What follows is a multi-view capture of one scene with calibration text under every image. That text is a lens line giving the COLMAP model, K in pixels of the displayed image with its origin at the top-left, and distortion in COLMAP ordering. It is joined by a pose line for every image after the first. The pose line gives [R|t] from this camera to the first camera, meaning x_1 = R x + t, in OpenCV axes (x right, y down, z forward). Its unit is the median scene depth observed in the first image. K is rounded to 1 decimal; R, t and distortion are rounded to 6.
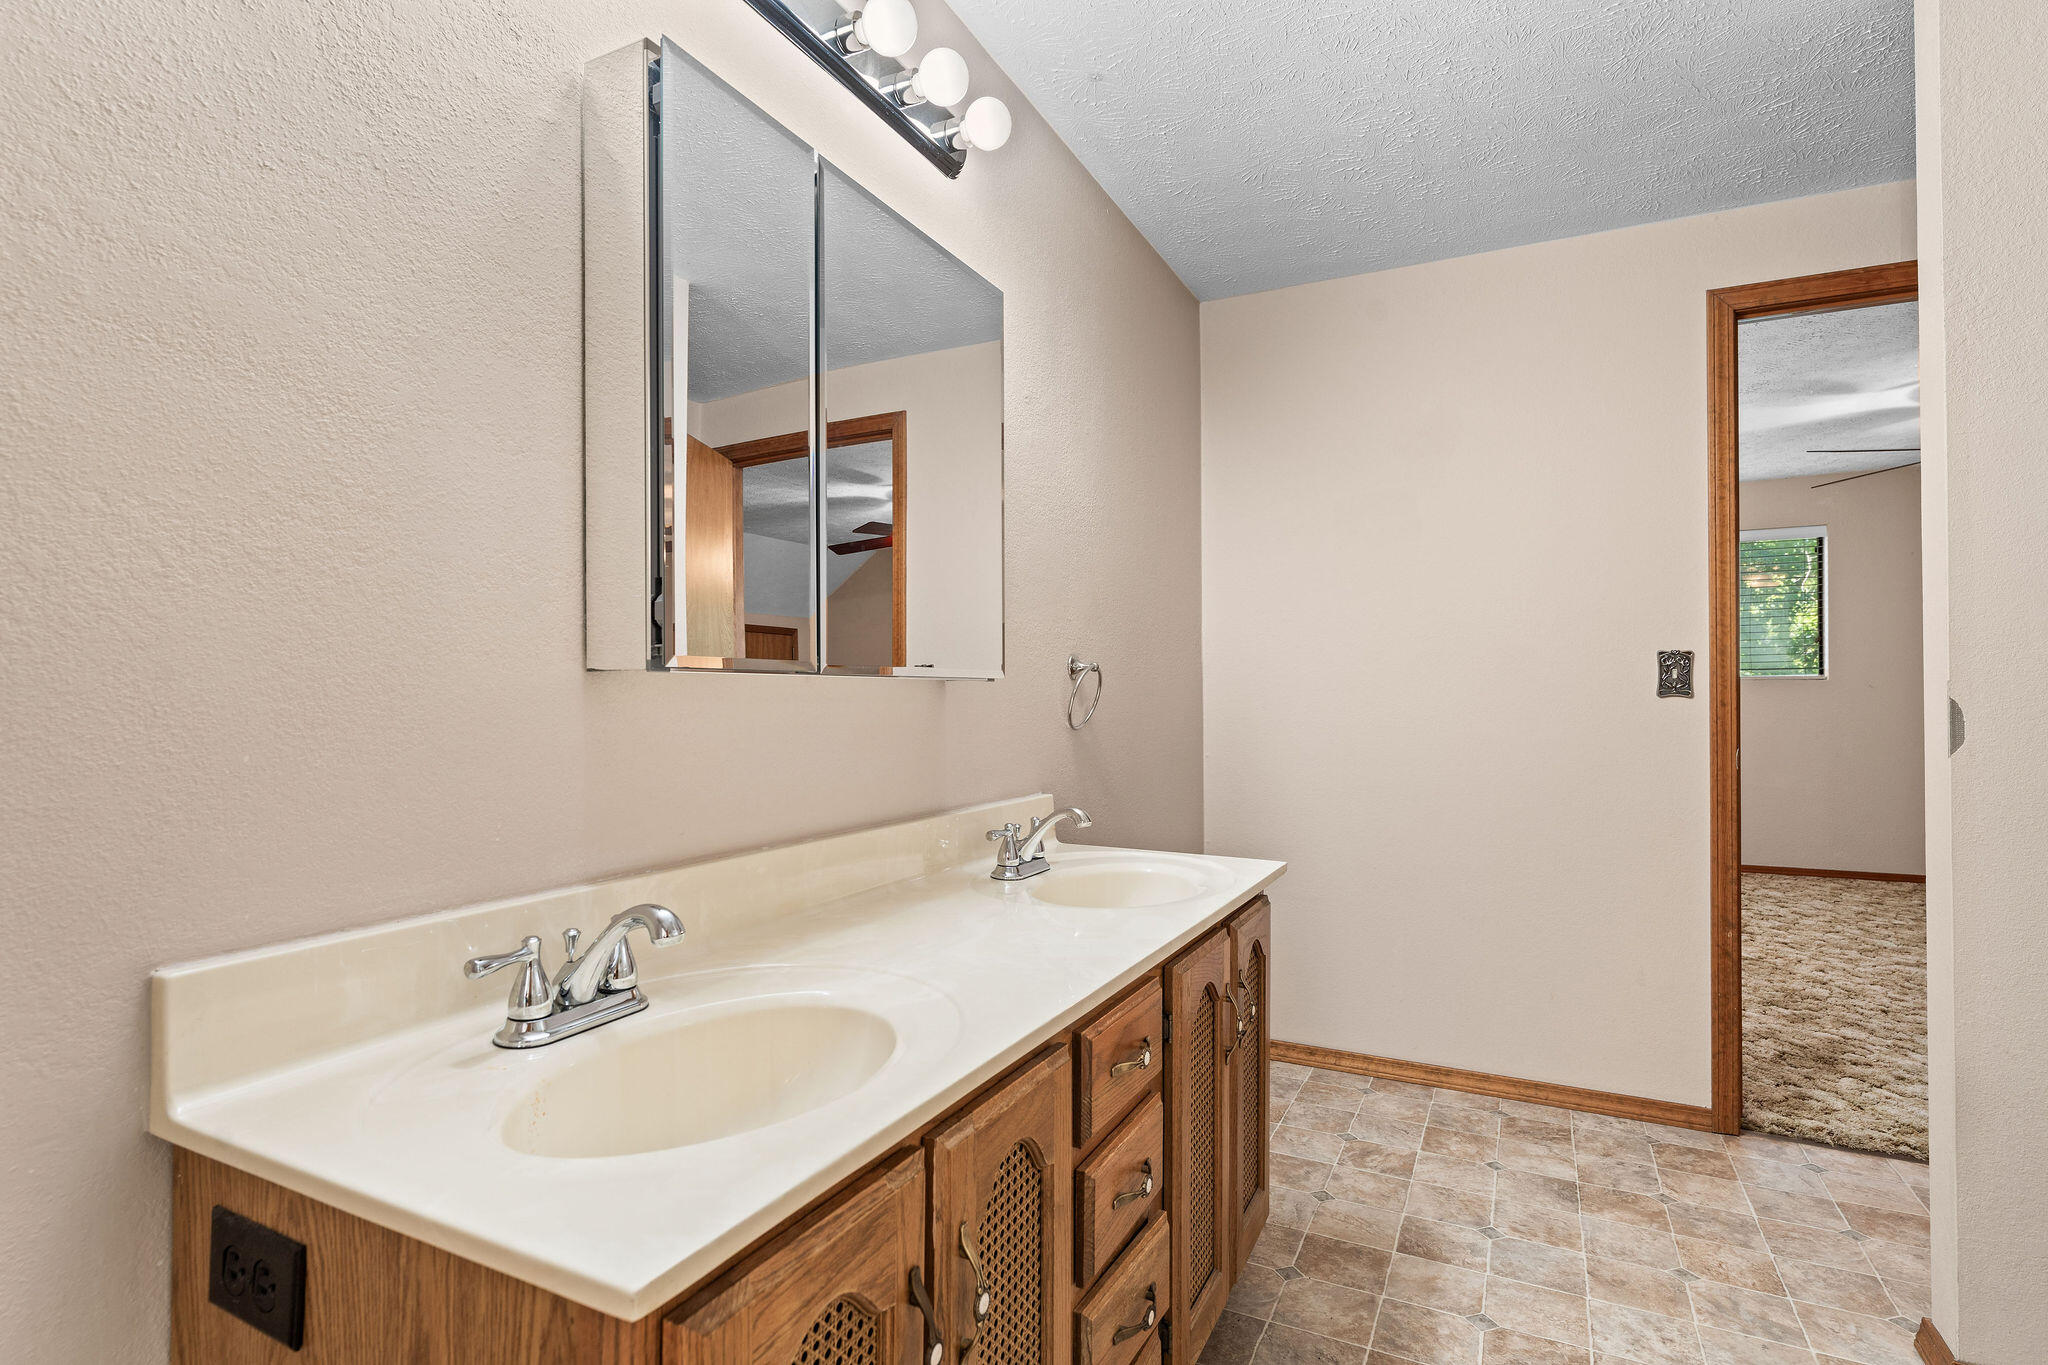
lens RADIAL K [[1027.4, 0, 1011.3], [0, 1027.4, 685.8], [0, 0, 1]] dist [0.000262, 0.000859]
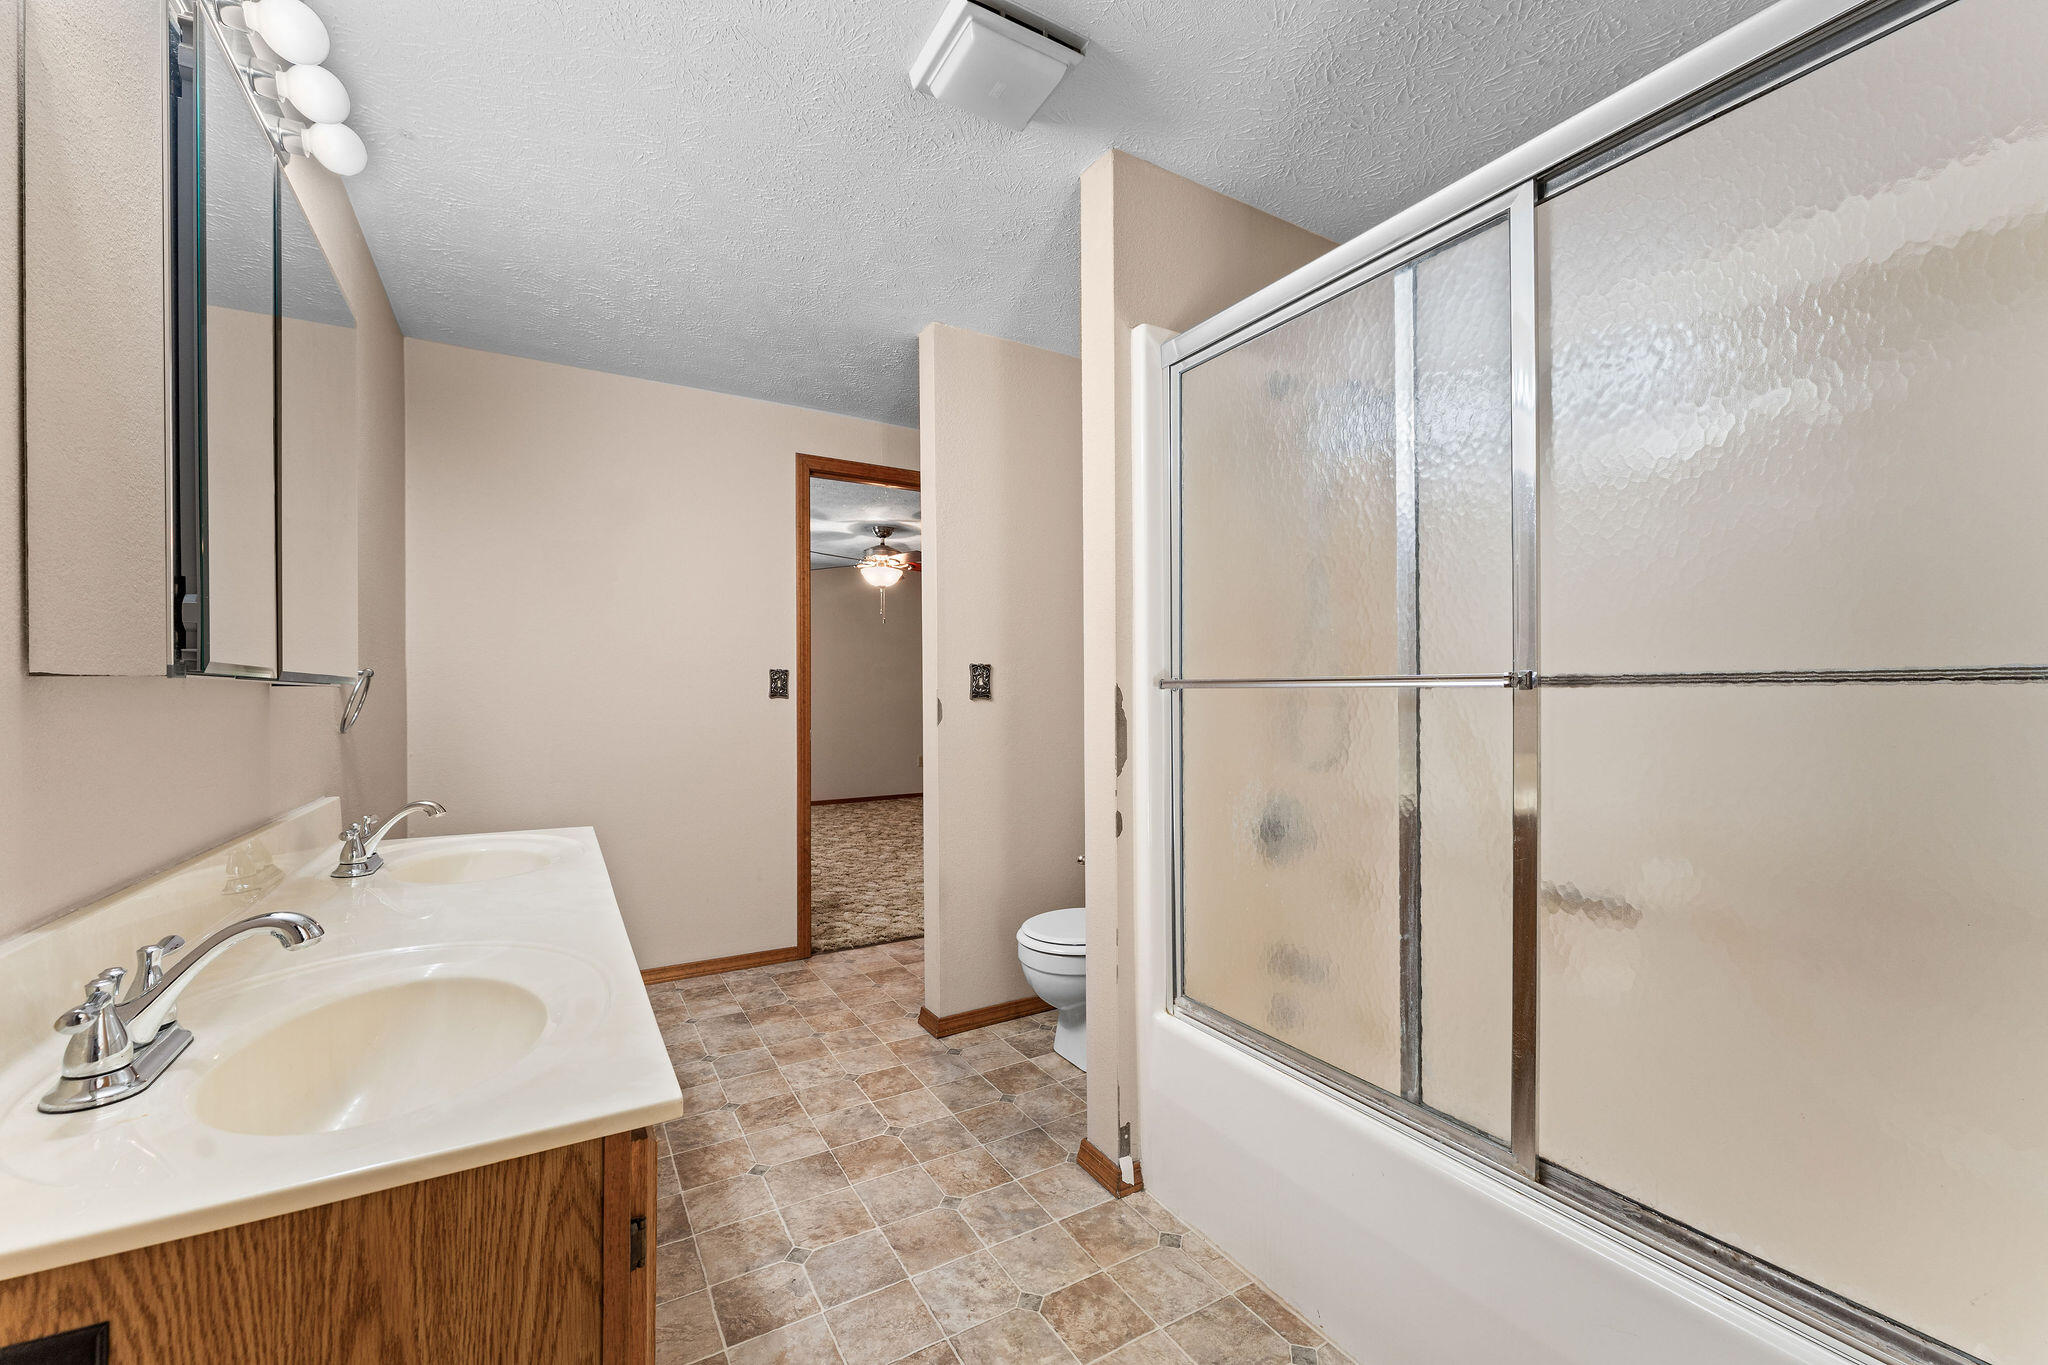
lens RADIAL K [[812.2, 0, 1016.2], [0, 812.2, 687.3], [0, 0, 1]] dist [-0.000604, -0.000092]
pose [[0.546255, 0.003653, 0.837611, -0.239679], [-0.000653, 0.999992, -0.003935, -0.001273], [-0.837619, 0.001603, 0.546253, -0.013449]]
